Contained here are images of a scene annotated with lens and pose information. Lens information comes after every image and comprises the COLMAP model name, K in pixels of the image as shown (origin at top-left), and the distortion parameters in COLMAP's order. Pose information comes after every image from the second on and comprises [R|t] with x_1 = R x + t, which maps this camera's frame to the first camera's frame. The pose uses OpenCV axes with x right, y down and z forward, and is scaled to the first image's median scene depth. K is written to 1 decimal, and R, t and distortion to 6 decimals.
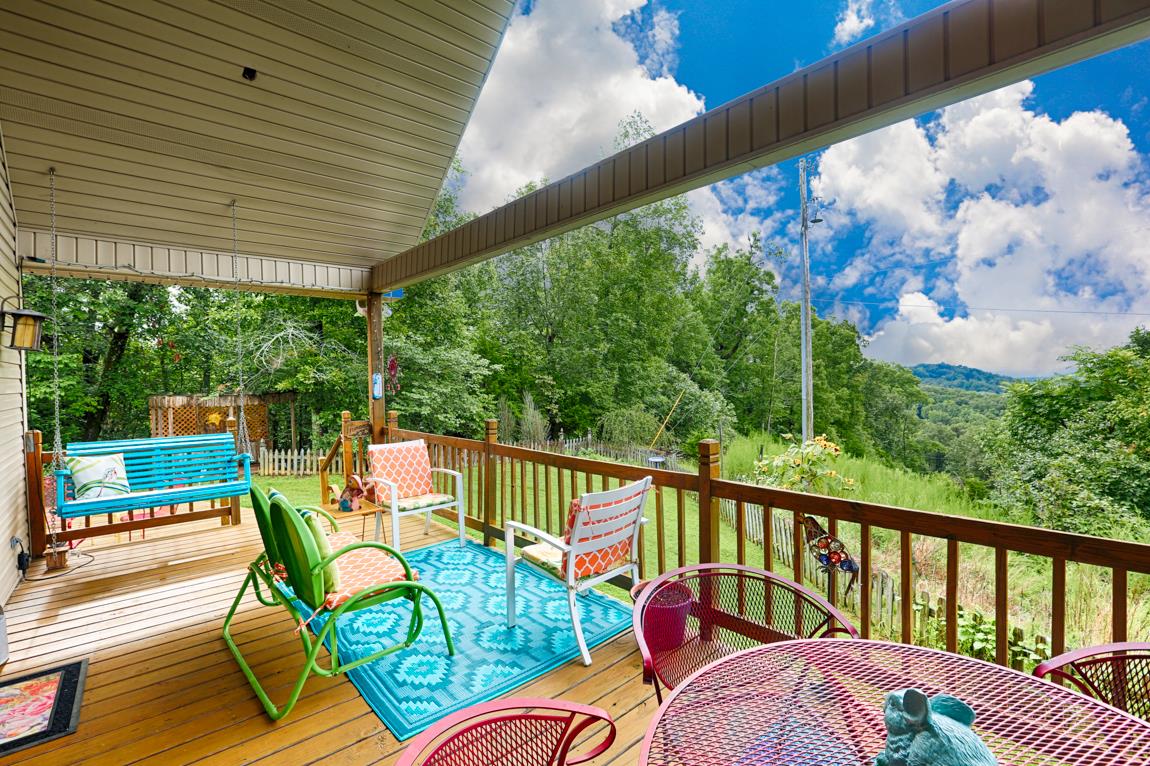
lens RADIAL K [[543.9, 0, 573.7], [0, 543.9, 380.3], [0, 0, 1]] dist [-0.018731, 0.002764]
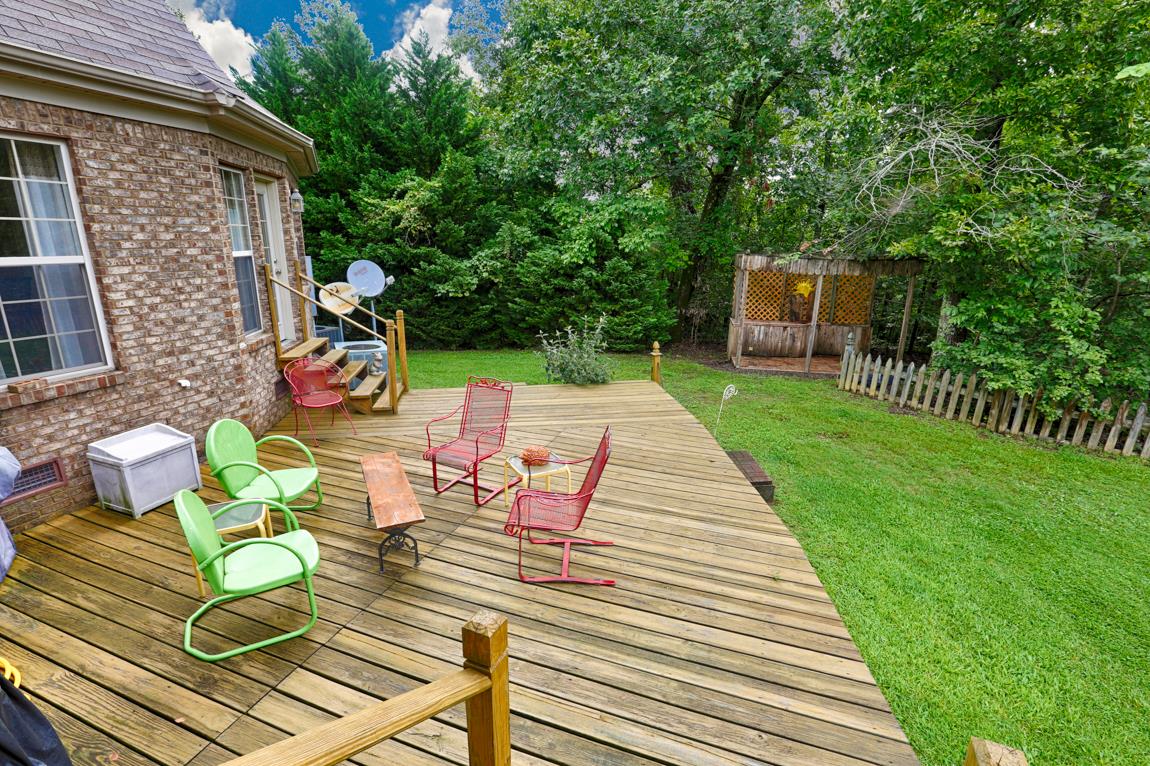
lens RADIAL K [[543.9, 0, 570.2], [0, 543.9, 391.7], [0, 0, 1]] dist [-0.018731, 0.002764]
pose [[0.504327, 0.263824, -0.822223, -0.203198], [-0.036182, 0.957804, 0.285134, 0.005598], [0.862754, -0.114051, 0.492592, 0.396762]]
